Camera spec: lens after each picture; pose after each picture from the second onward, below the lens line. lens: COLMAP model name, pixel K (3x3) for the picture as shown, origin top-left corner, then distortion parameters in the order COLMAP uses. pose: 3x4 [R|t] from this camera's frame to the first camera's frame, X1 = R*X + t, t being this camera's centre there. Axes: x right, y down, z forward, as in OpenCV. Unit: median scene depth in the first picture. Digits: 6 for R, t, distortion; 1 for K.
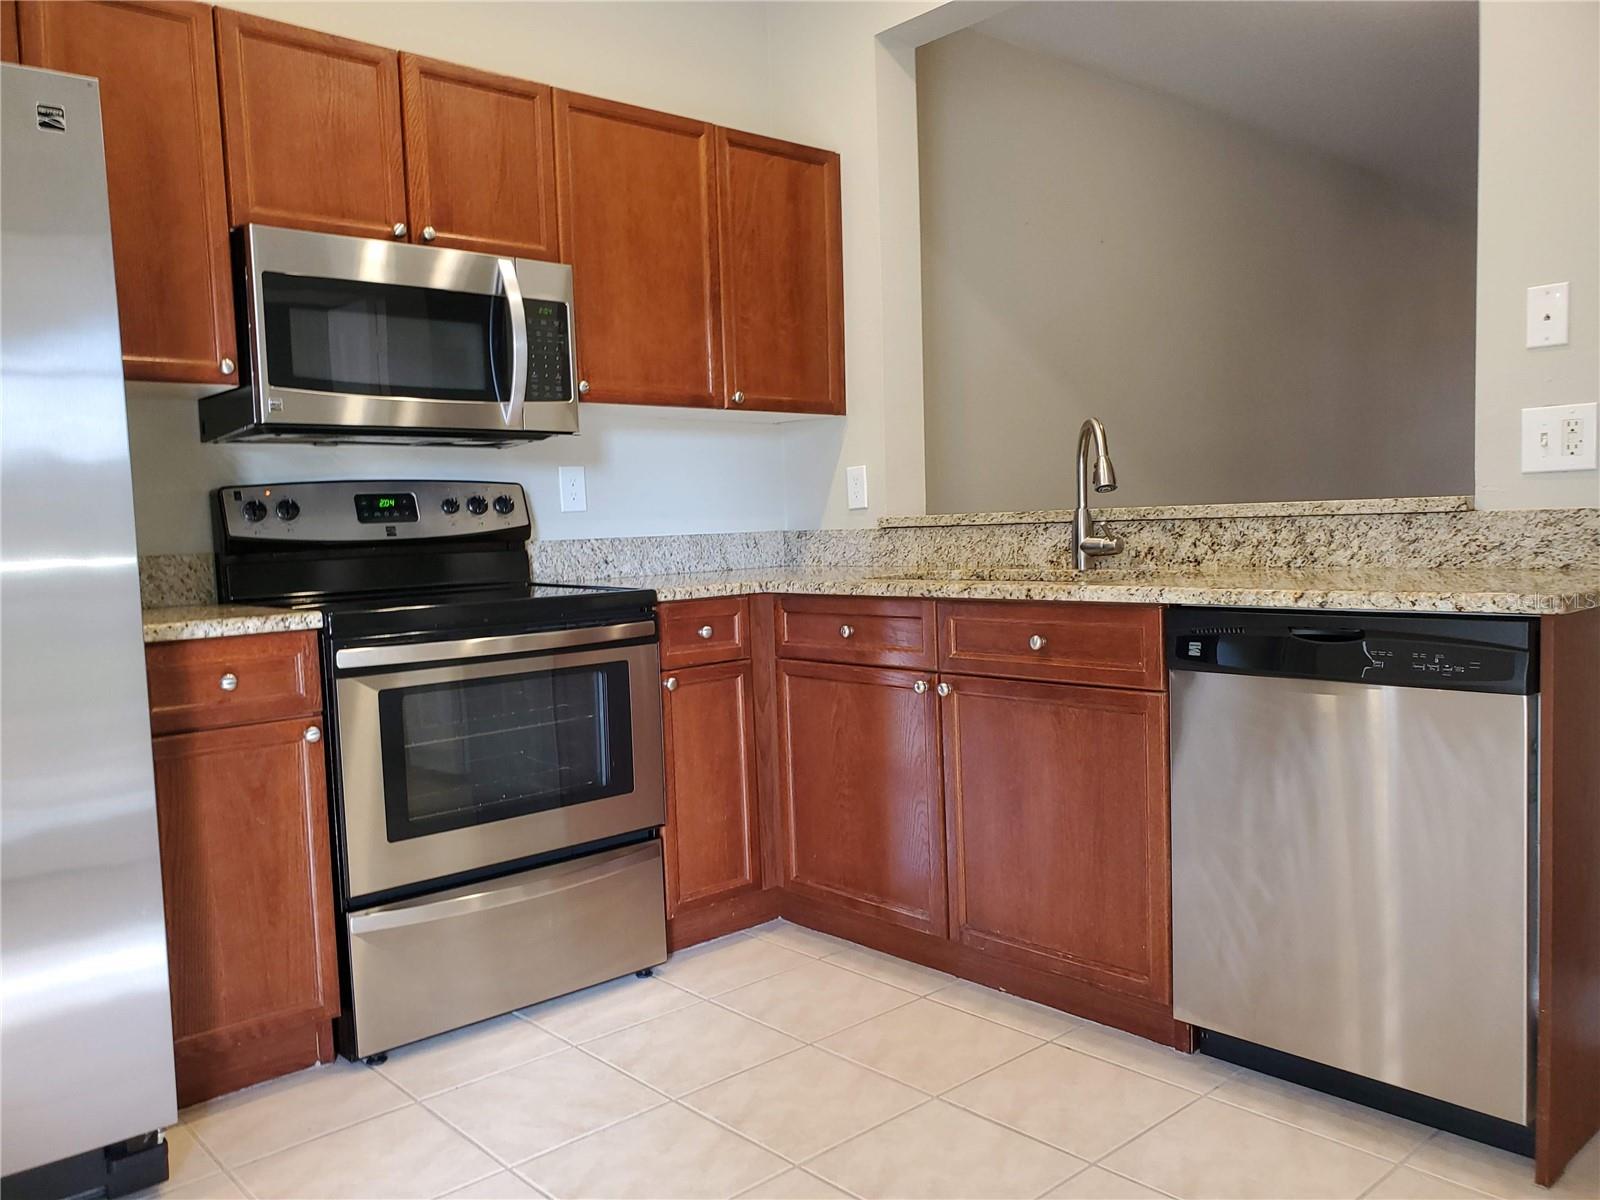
lens RADIAL K [[1258.0, 0, 800.3], [0, 1258.0, 622.7], [0, 0, 1]] dist [0.009484, -0.042995]
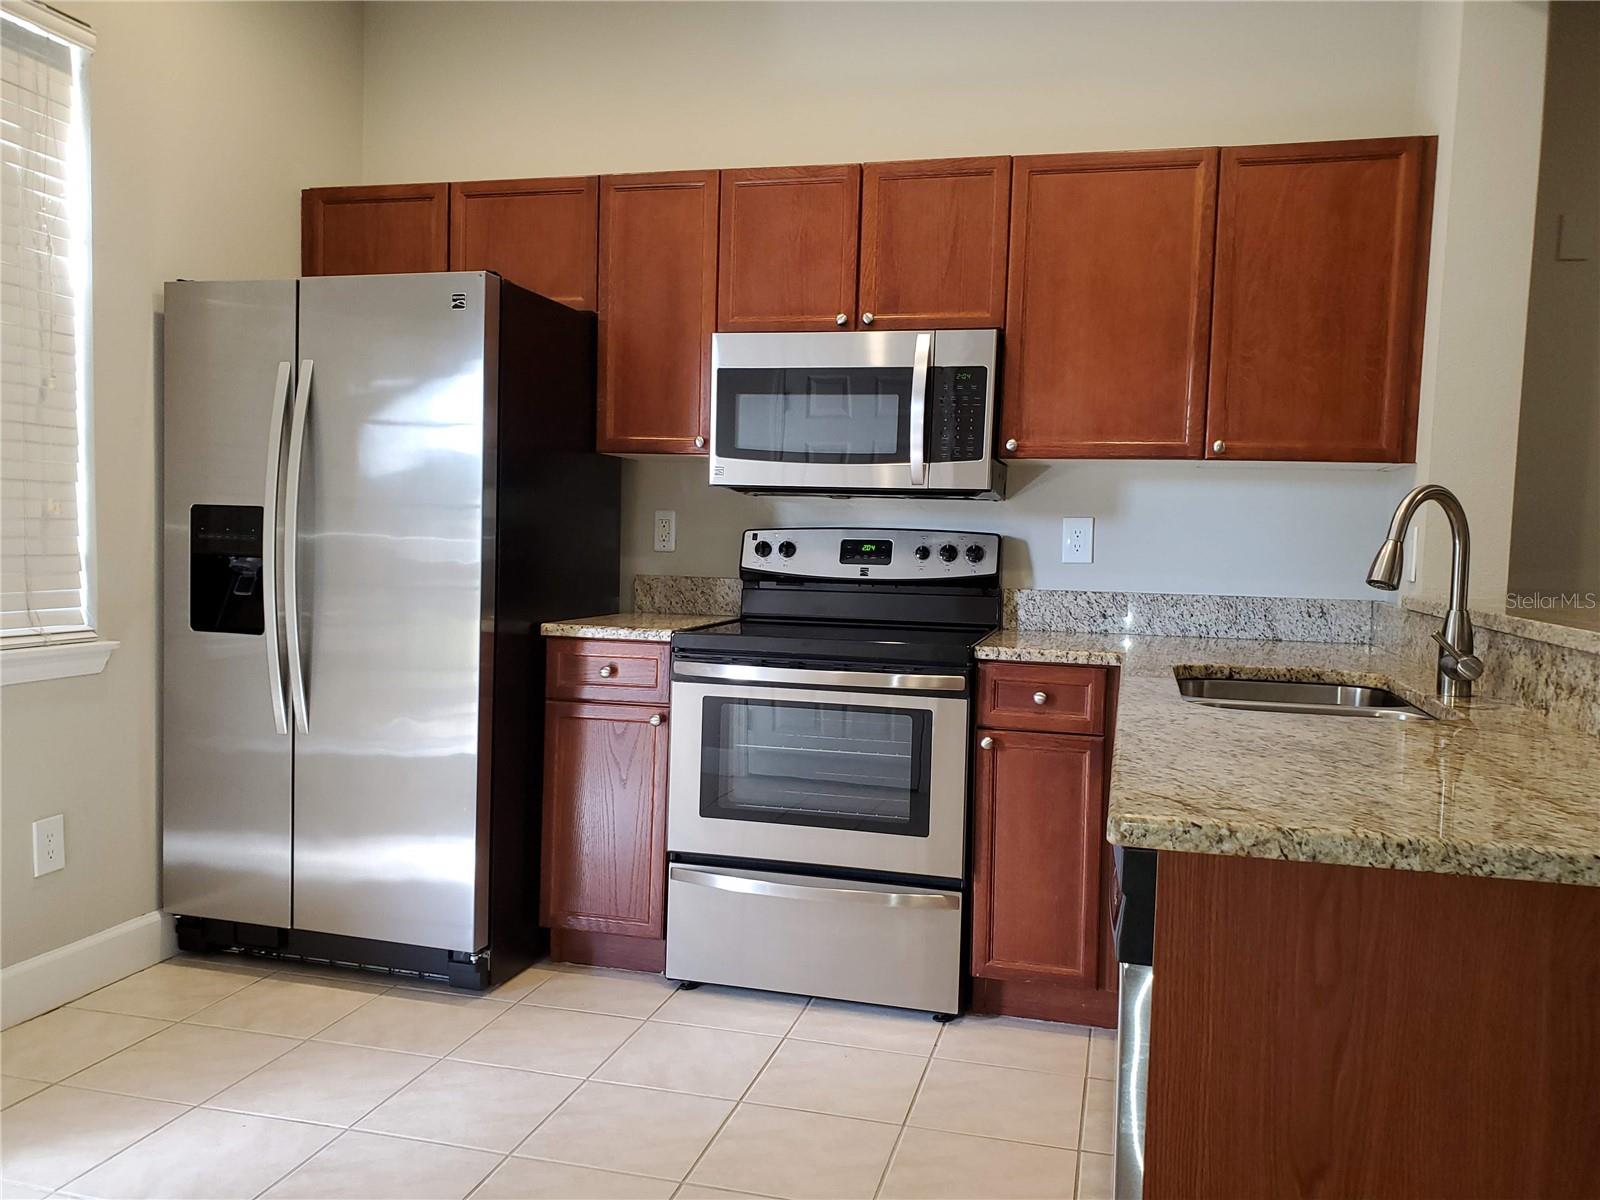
lens RADIAL K [[1229.8, 0, 778.3], [0, 1229.8, 606.1], [0, 0, 1]] dist [0.003769, -0.031328]
pose [[0.537074, 0.093828, -0.838301, 0.596188], [-0.112136, 0.992916, 0.039292, -0.076049], [0.836048, 0.072901, 0.543791, 0.312021]]
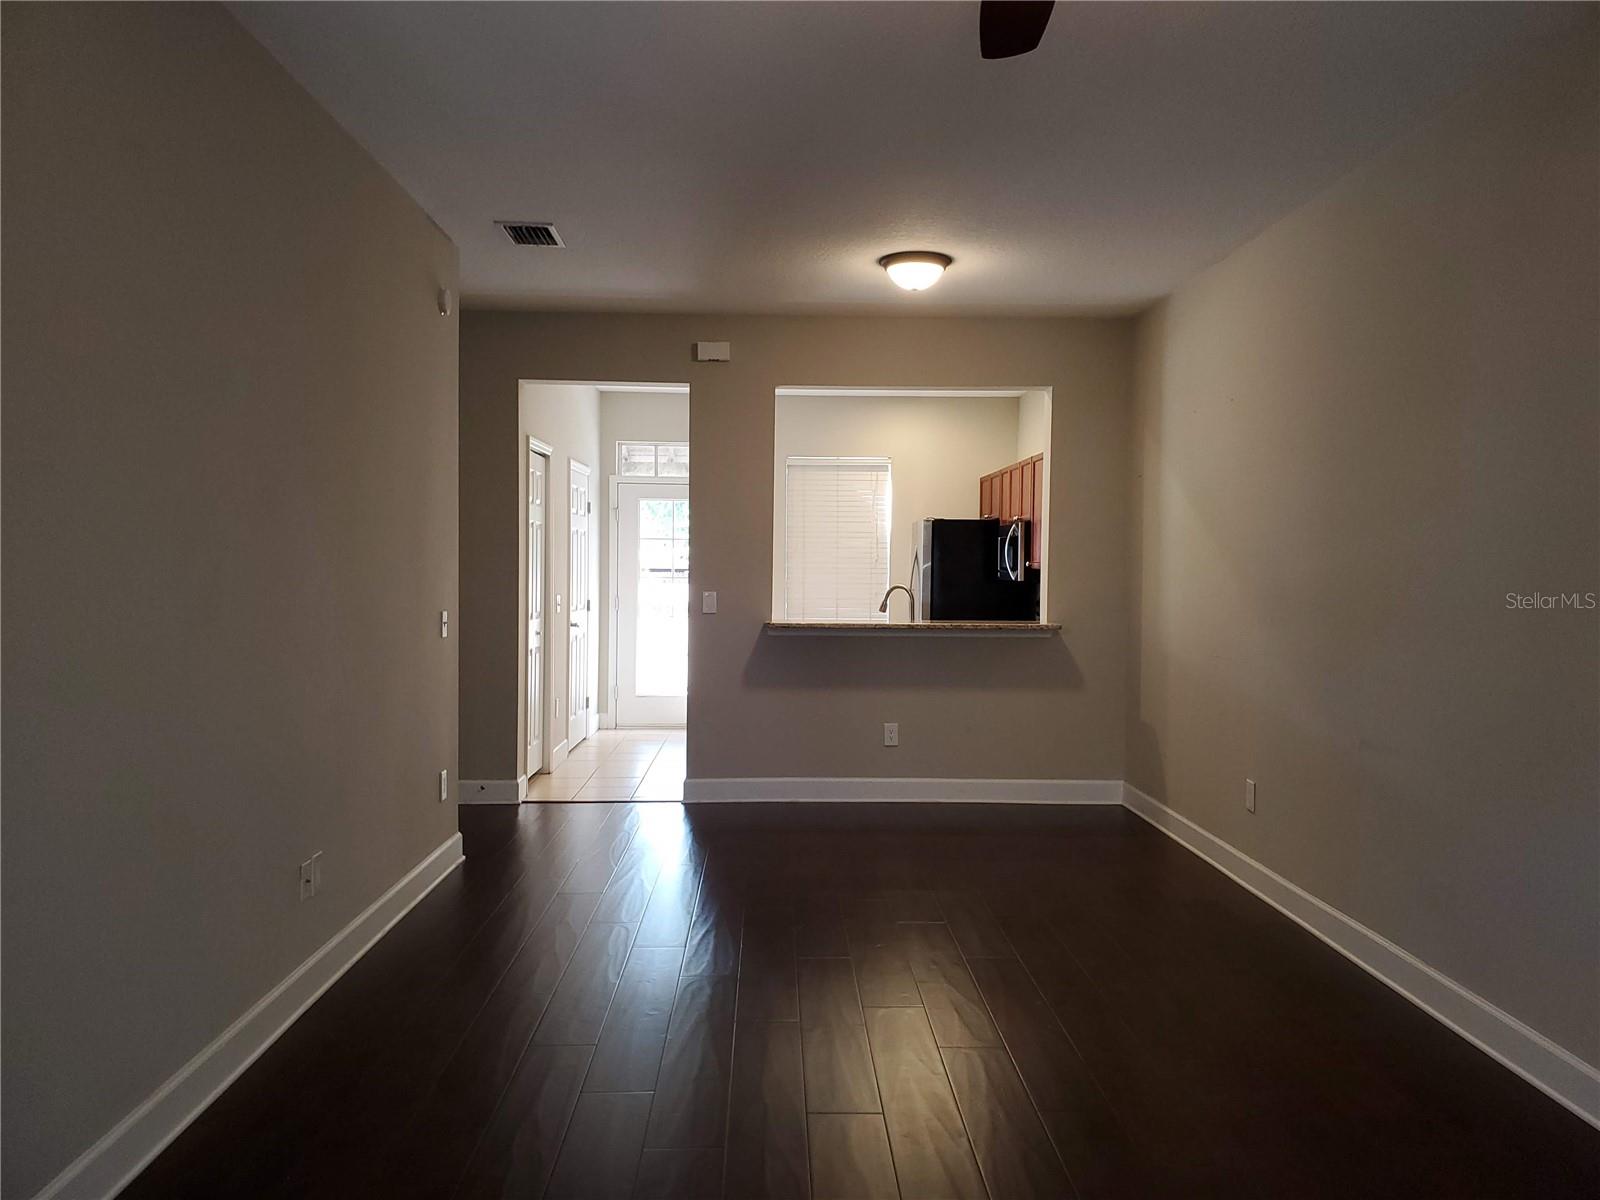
lens RADIAL K [[1227.8, 0, 818.7], [0, 1227.8, 598.7], [0, 0, 1]] dist [0.006197, -0.001677]
pose [[-0.641221, 0.048272, -0.765837, 3.210107], [-0.049226, 0.993376, 0.103830, -0.556916], [0.765776, 0.104277, -0.634597, 3.632289]]
